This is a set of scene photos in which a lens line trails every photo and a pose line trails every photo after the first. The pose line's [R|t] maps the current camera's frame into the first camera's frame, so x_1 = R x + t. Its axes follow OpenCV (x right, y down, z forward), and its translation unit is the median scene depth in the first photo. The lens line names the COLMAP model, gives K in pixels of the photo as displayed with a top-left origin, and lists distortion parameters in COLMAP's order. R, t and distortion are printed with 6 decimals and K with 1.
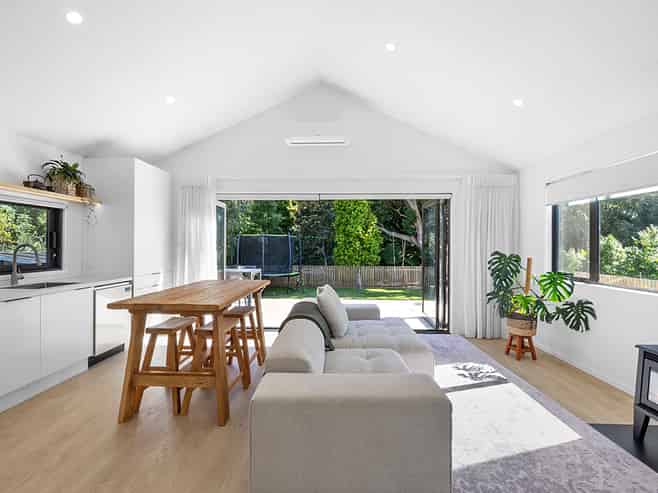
lens RADIAL K [[312.2, 0, 329.0], [0, 312.2, 246.5], [0, 0, 1]] dist [0.001733, 0.000738]
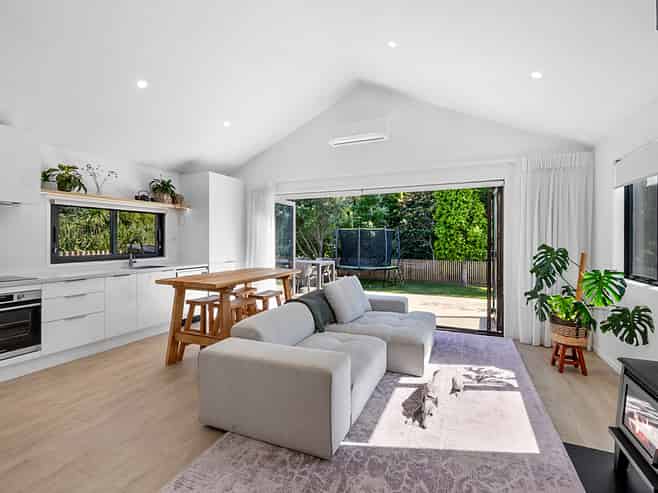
lens RADIAL K [[318.7, 0, 329.8], [0, 318.7, 239.6], [0, 0, 1]] dist [0.001050, 0.000225]
pose [[0.928248, -0.003409, -0.371946, 0.340645], [0.002942, 0.999994, -0.001823, 0.001391], [0.371950, 0.000598, 0.928252, -0.039021]]
